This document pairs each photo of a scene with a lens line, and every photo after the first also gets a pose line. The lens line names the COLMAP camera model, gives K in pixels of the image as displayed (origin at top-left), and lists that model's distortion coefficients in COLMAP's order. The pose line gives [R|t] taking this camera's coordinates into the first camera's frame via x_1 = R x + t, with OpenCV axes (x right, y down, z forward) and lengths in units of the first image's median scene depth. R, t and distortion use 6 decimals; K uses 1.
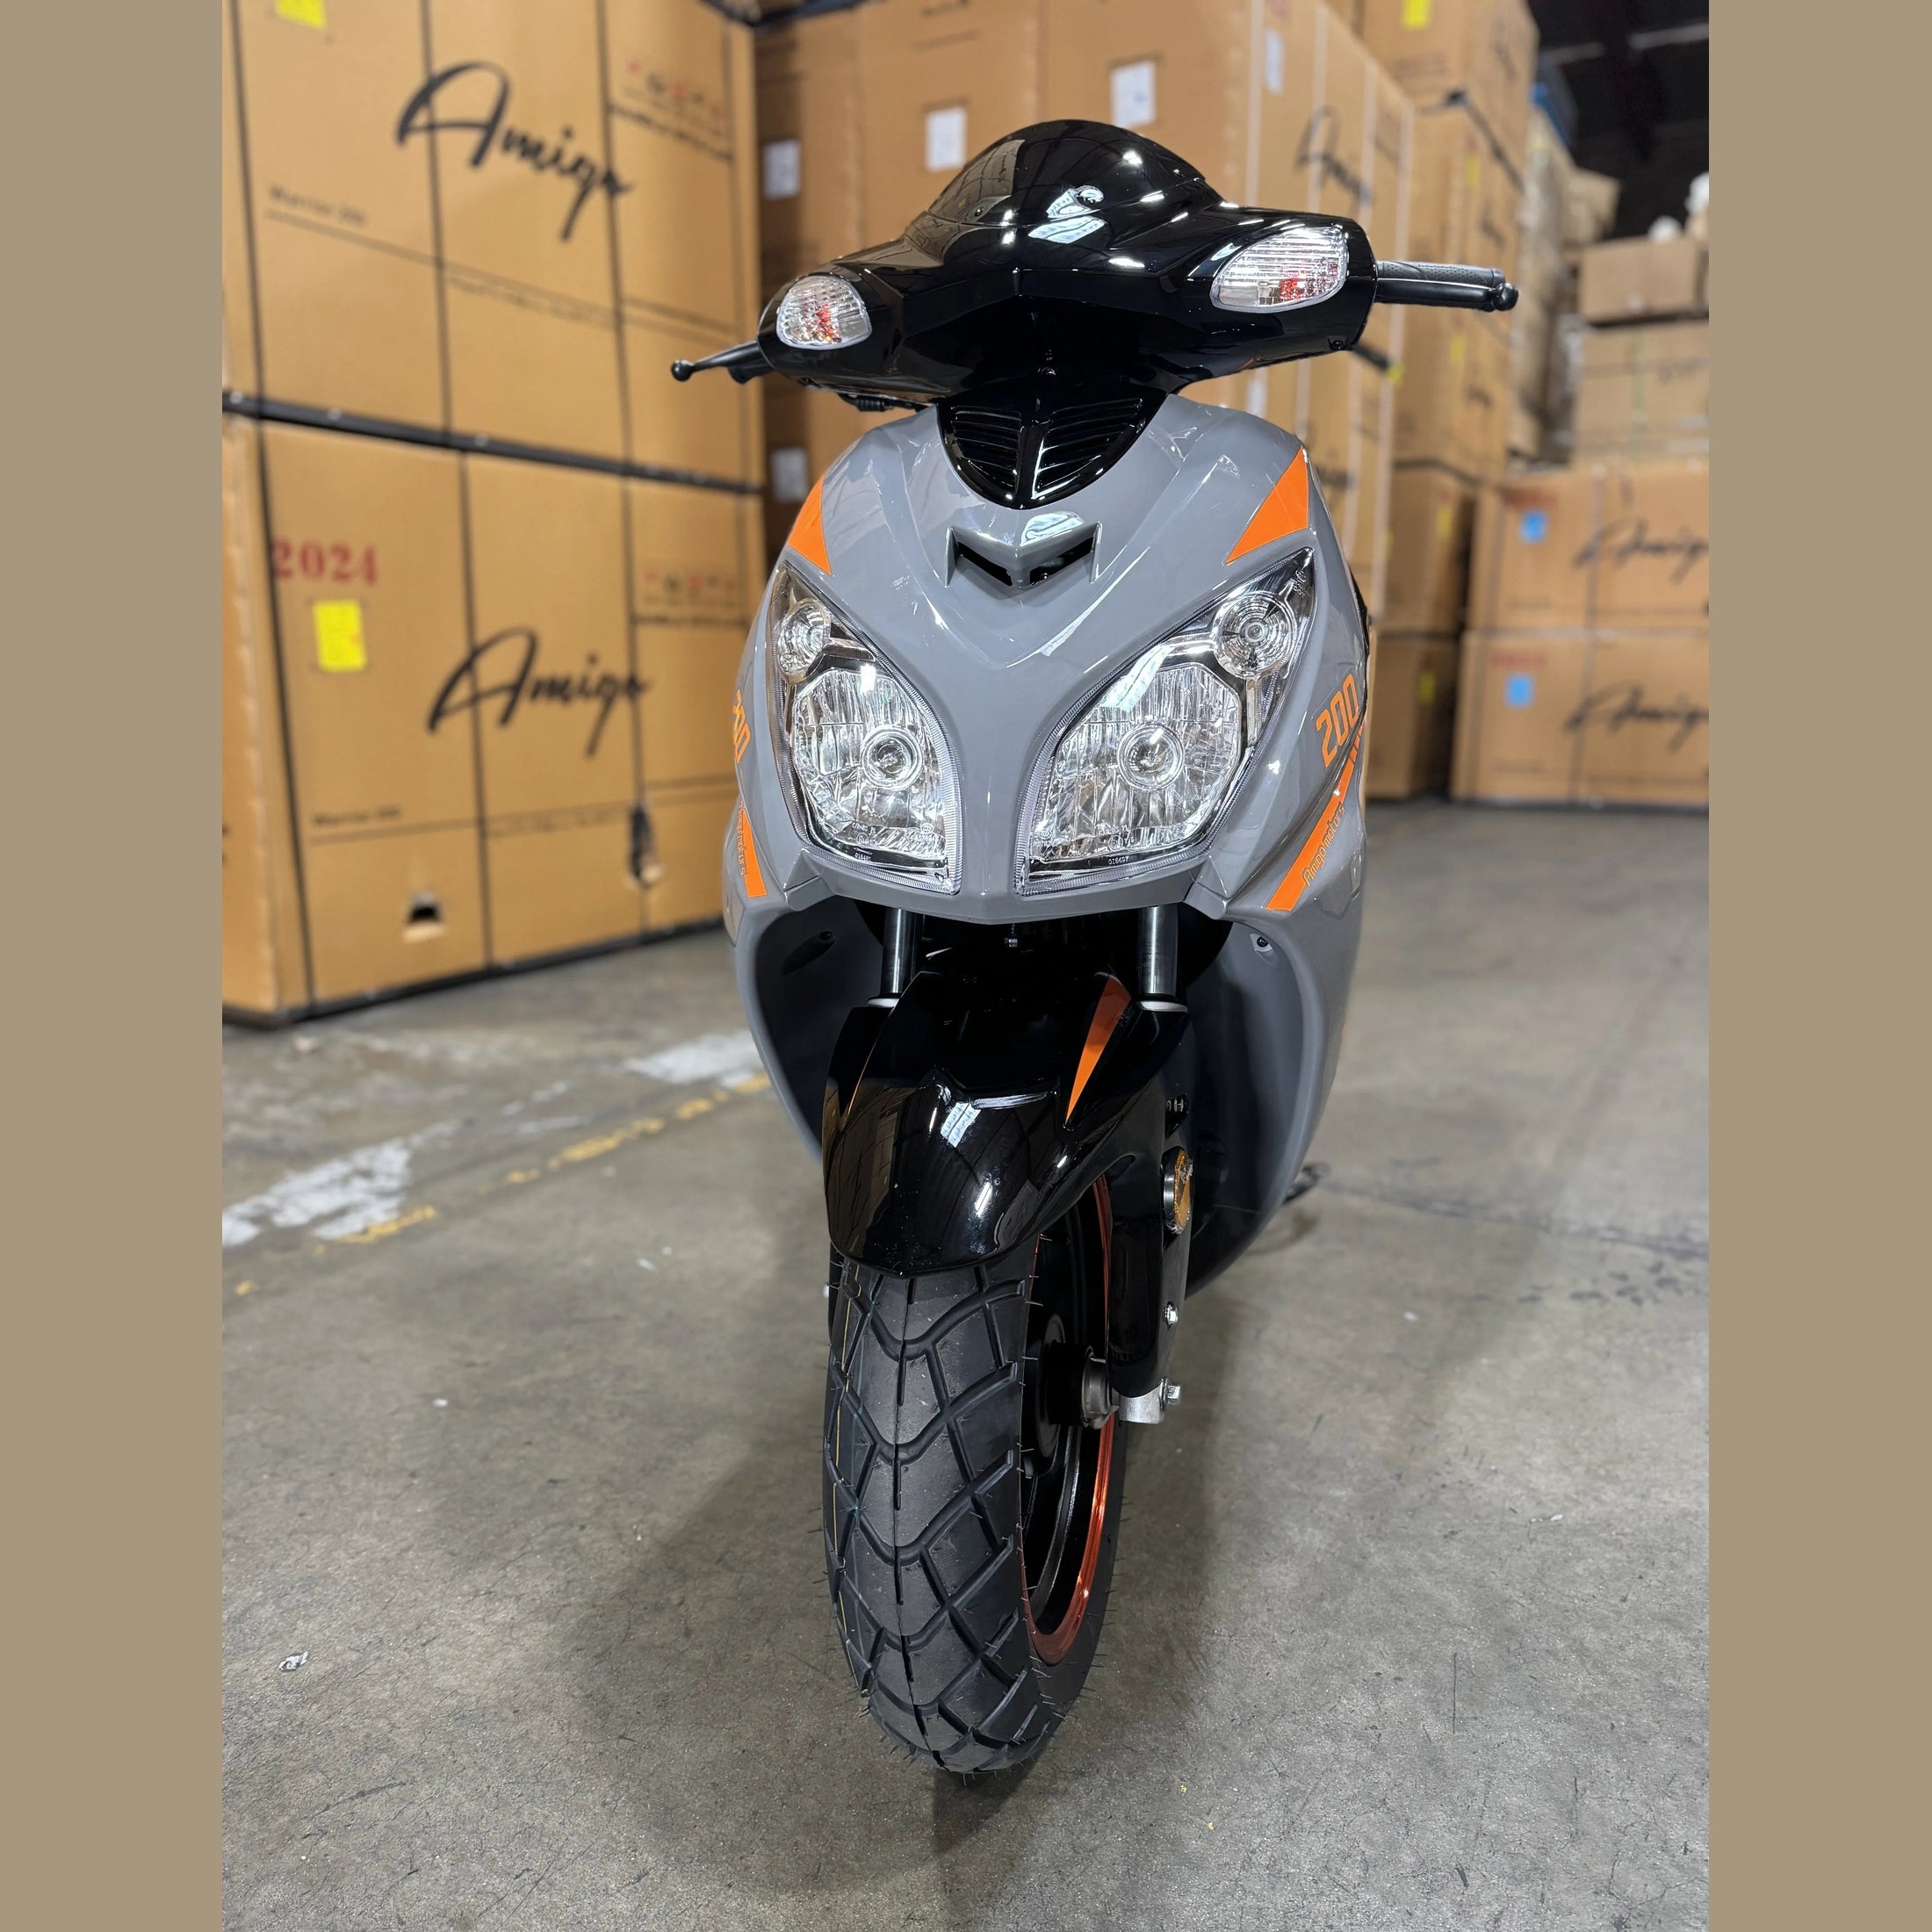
lens RADIAL K [[1505.0, 0, 968.3], [0, 1505.0, 1005.3], [0, 0, 1]] dist [0.025424, -0.036102]
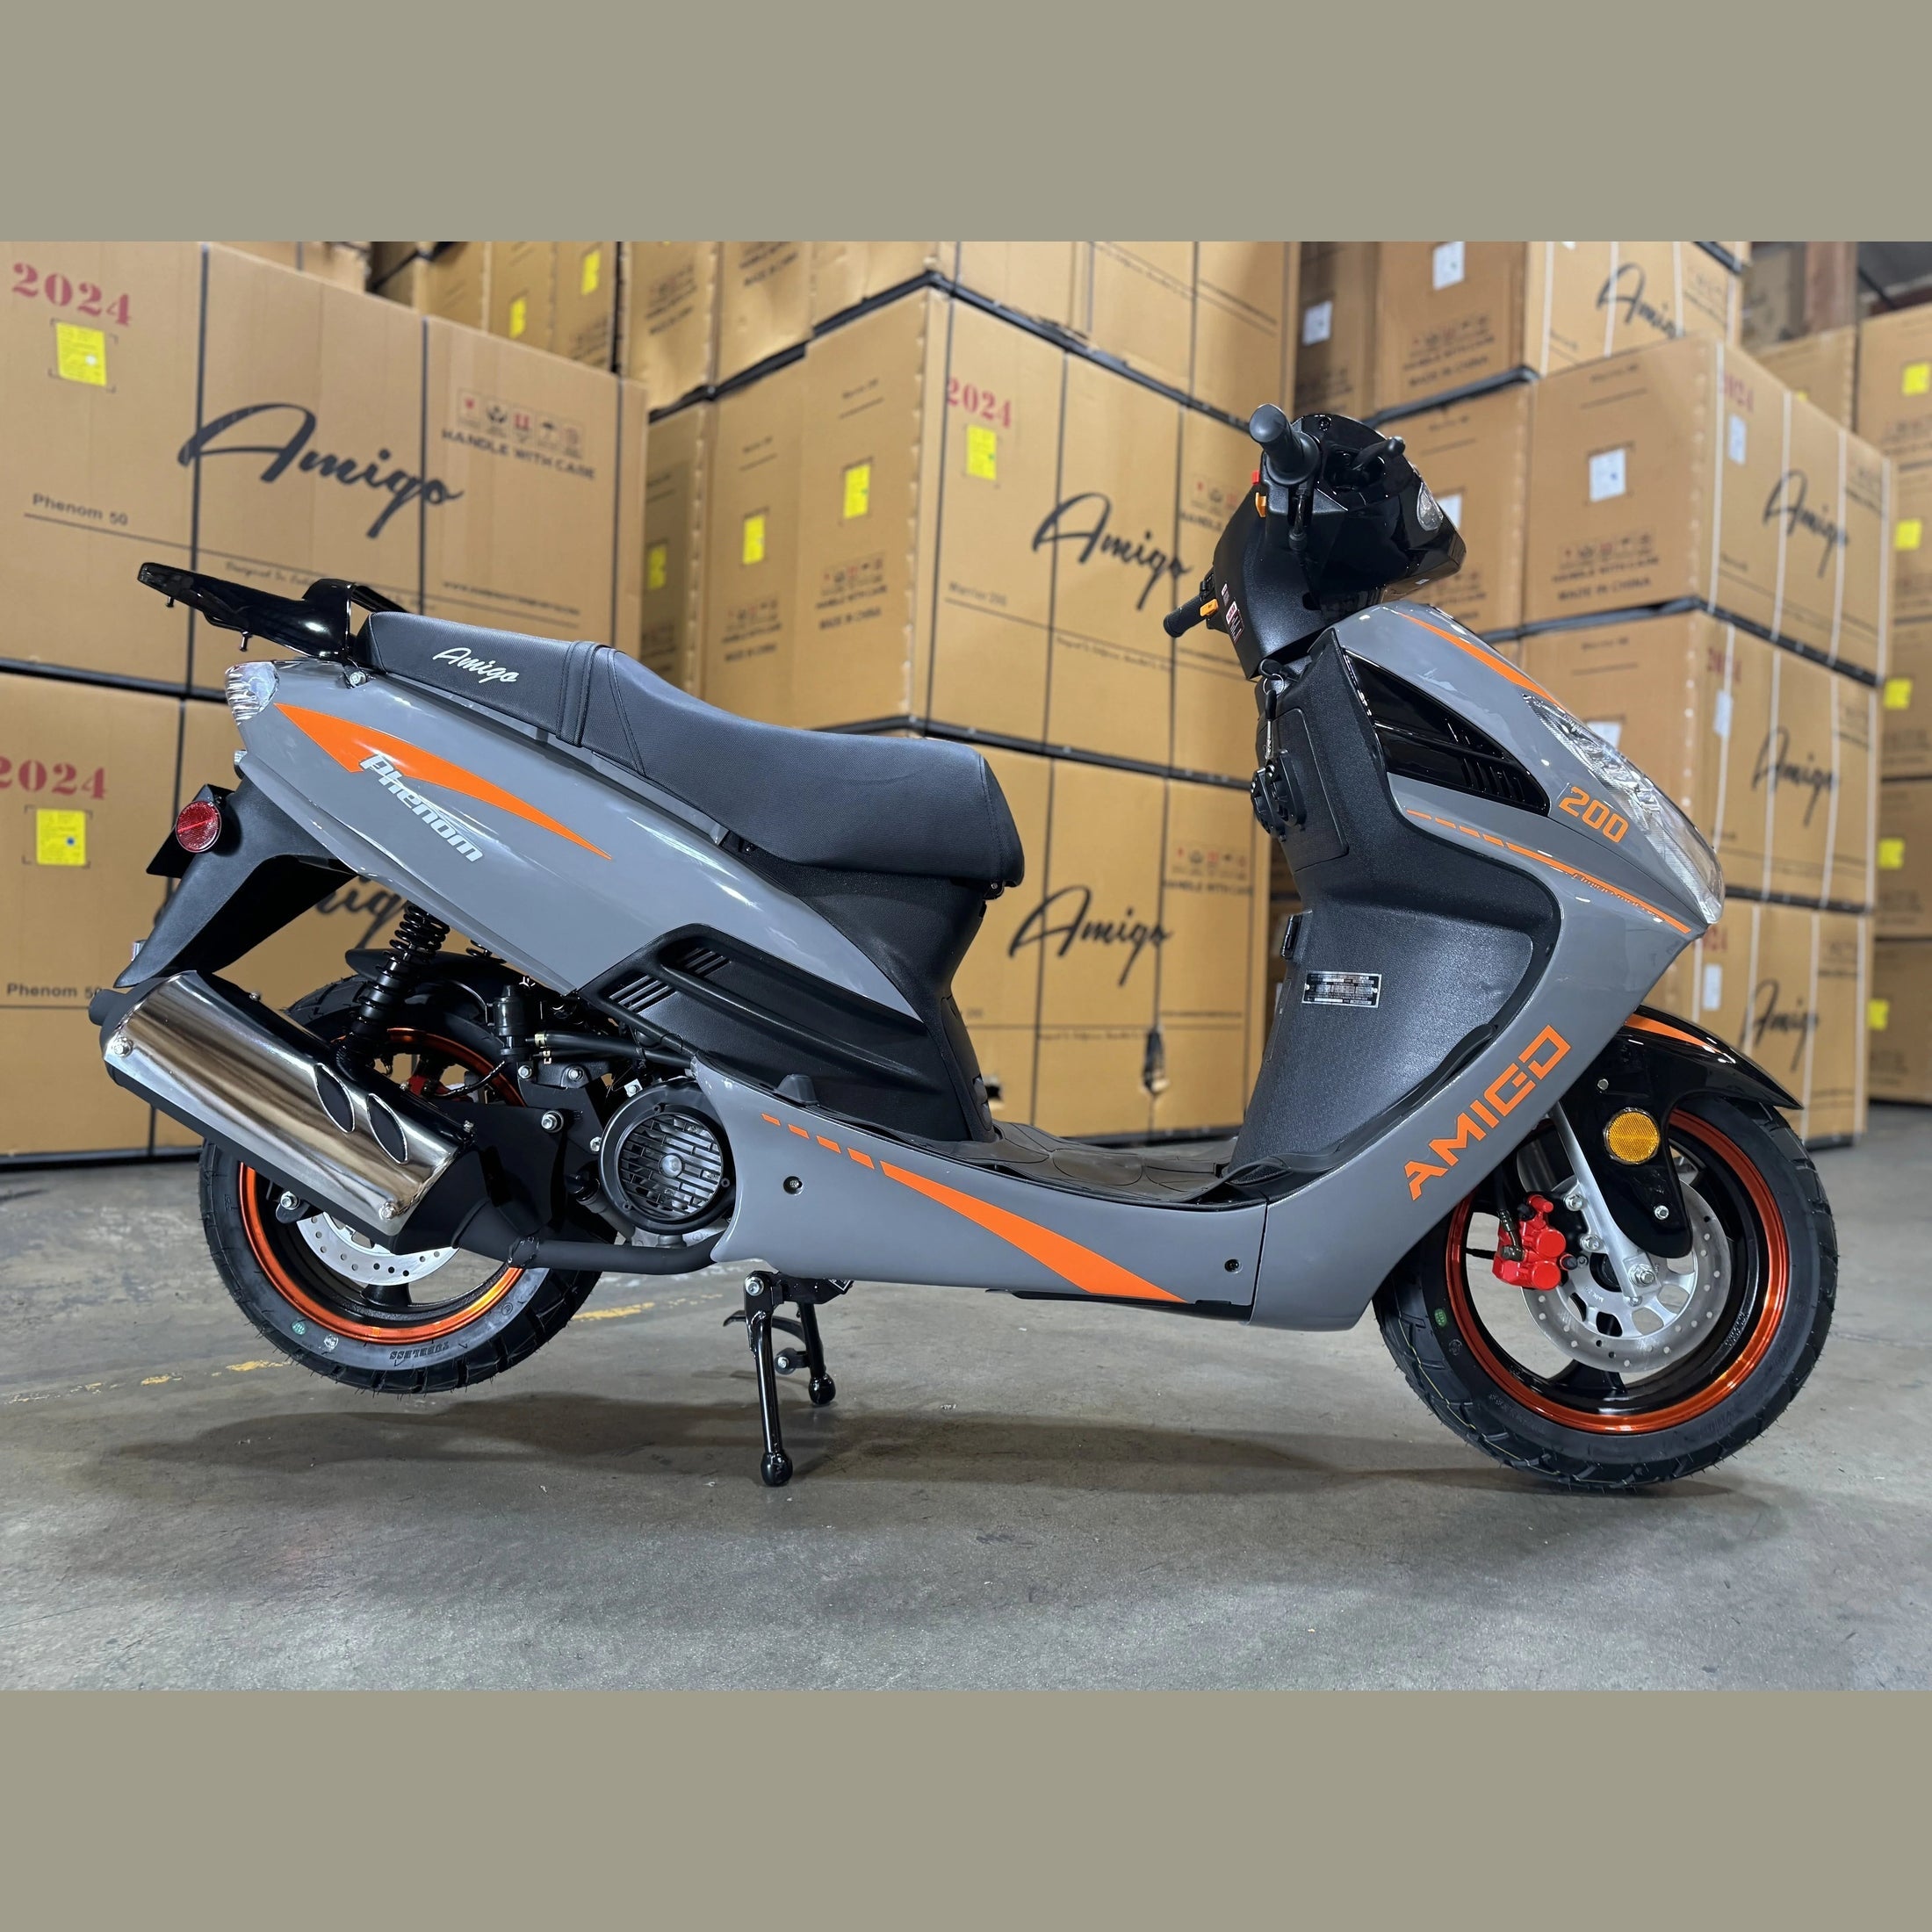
lens RADIAL K [[1451.6, 0, 967.4], [0, 1451.6, 974.9], [0, 0, 1]] dist [0.104925, -0.160878]
pose [[0.946045, 0.034136, -0.322231, 0.020372], [-0.105888, 0.972409, -0.207868, 0.101061], [0.306244, 0.230773, 0.923557, -0.180118]]
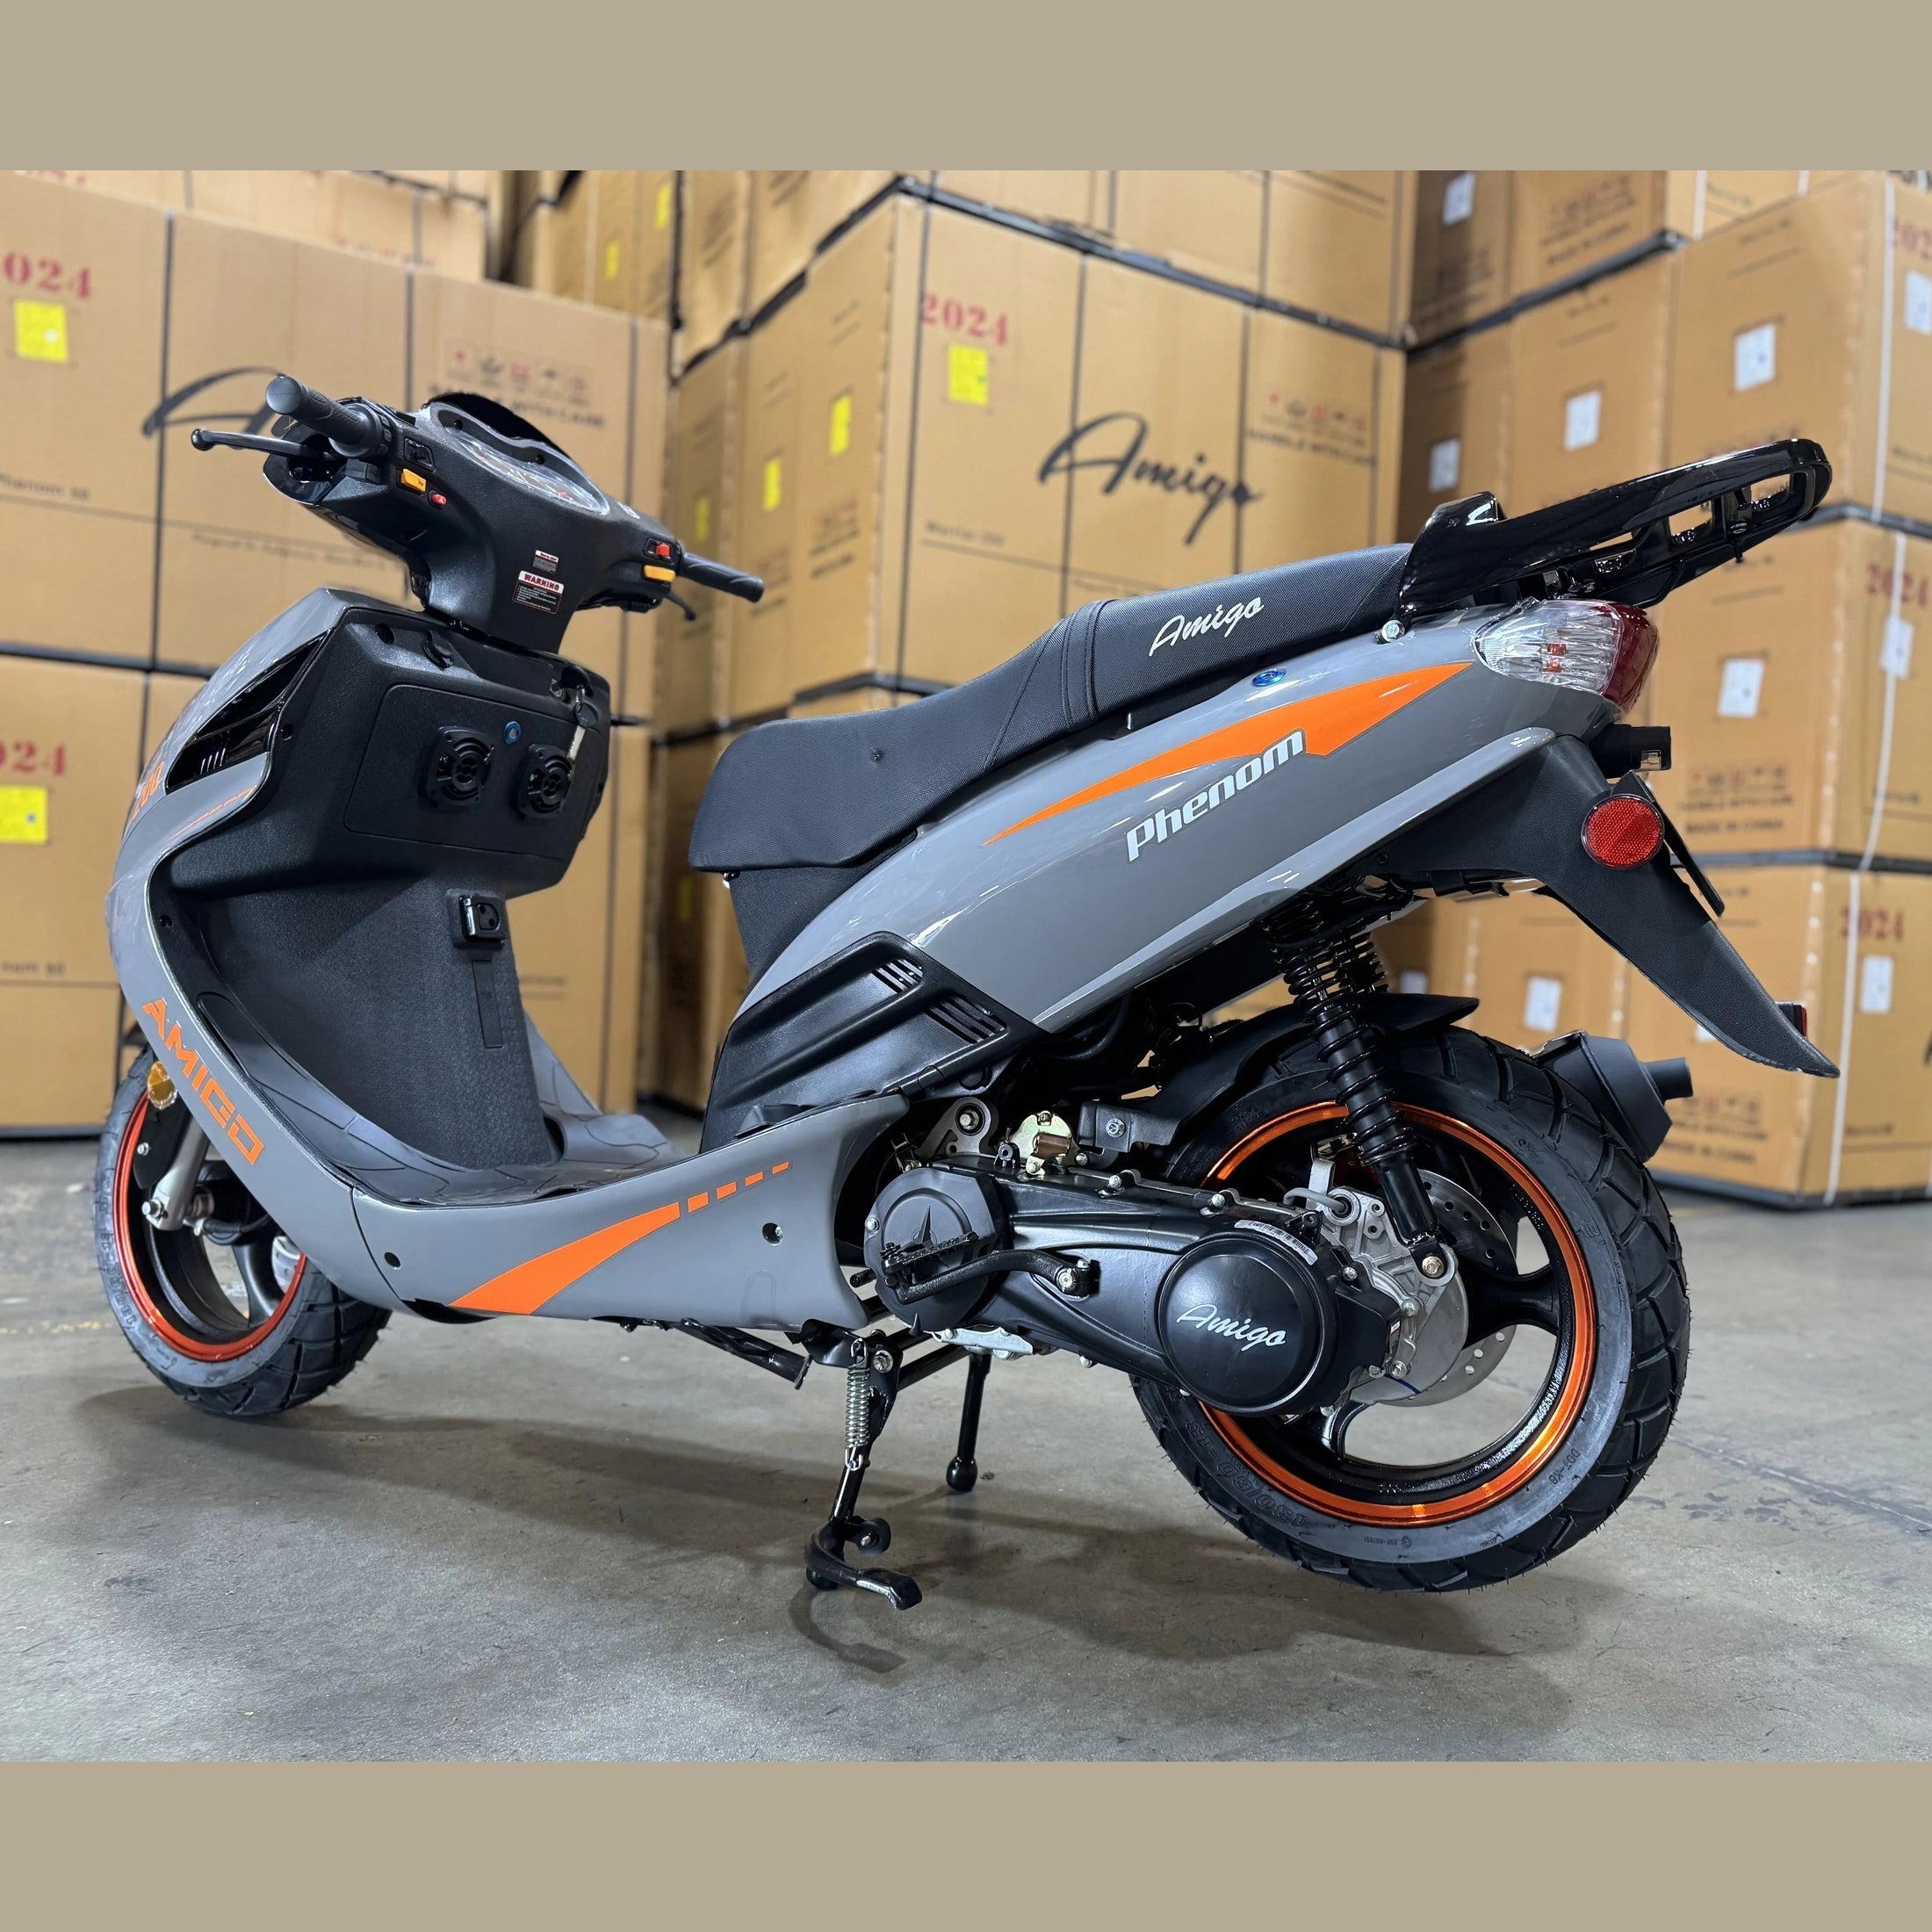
lens RADIAL K [[1598.5, 0, 1063.8], [0, 1598.5, 975.6], [0, 0, 1]] dist [0.094438, -0.140049]
pose [[0.865840, 0.048334, -0.497980, 0.295694], [-0.153435, 0.973014, -0.172338, 0.054539], [0.476212, 0.225625, 0.849891, -0.038515]]
